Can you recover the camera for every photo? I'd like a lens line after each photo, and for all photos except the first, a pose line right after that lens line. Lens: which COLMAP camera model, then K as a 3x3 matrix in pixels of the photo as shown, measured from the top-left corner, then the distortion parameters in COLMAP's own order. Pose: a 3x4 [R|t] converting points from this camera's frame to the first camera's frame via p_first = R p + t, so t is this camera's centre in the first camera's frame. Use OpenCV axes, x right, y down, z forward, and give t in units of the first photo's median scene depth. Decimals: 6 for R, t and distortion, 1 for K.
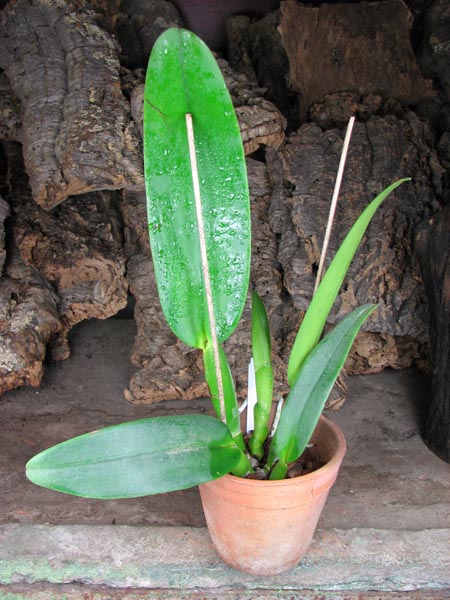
lens RADIAL K [[644.5, 0, 206.2], [0, 644.5, 291.1], [0, 0, 1]] dist [-0.209076, 0.265703]
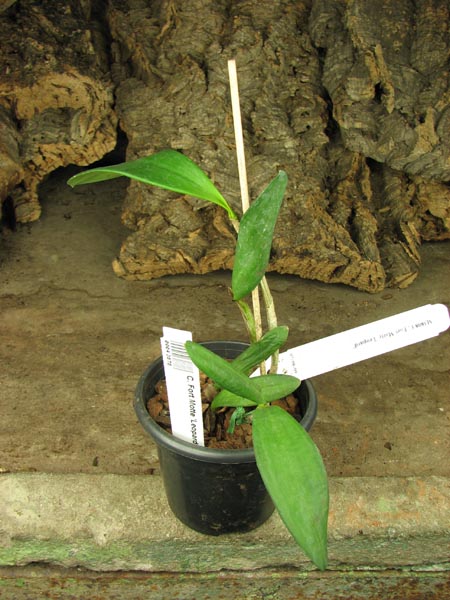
lens RADIAL K [[644.5, 0, 206.2], [0, 644.5, 291.1], [0, 0, 1]] dist [-0.209076, 0.265703]
pose [[0.999995, -0.002198, -0.002358, -0.020142], [0.002632, 0.978983, 0.203927, 0.039015], [0.001860, -0.203932, 0.978983, 0.272956]]
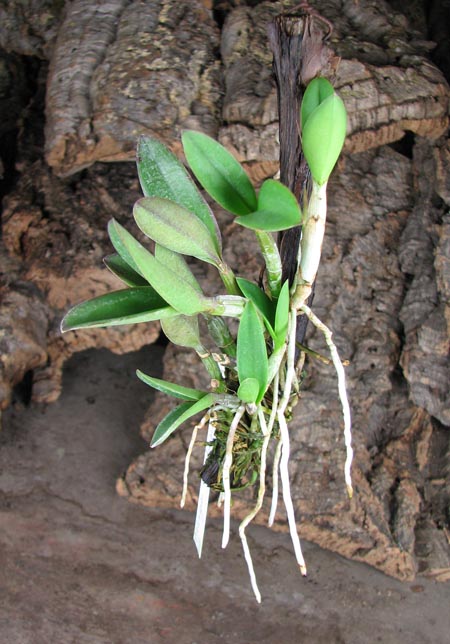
lens RADIAL K [[785.6, 0, 222.4], [0, 785.6, 292.6], [0, 0, 1]] dist [-0.206306, 0.275480]
pose [[0.973735, 0.189900, -0.125608, 0.035588], [-0.184969, 0.981475, 0.049926, -0.083896], [0.132762, -0.025381, 0.990823, 0.234564]]
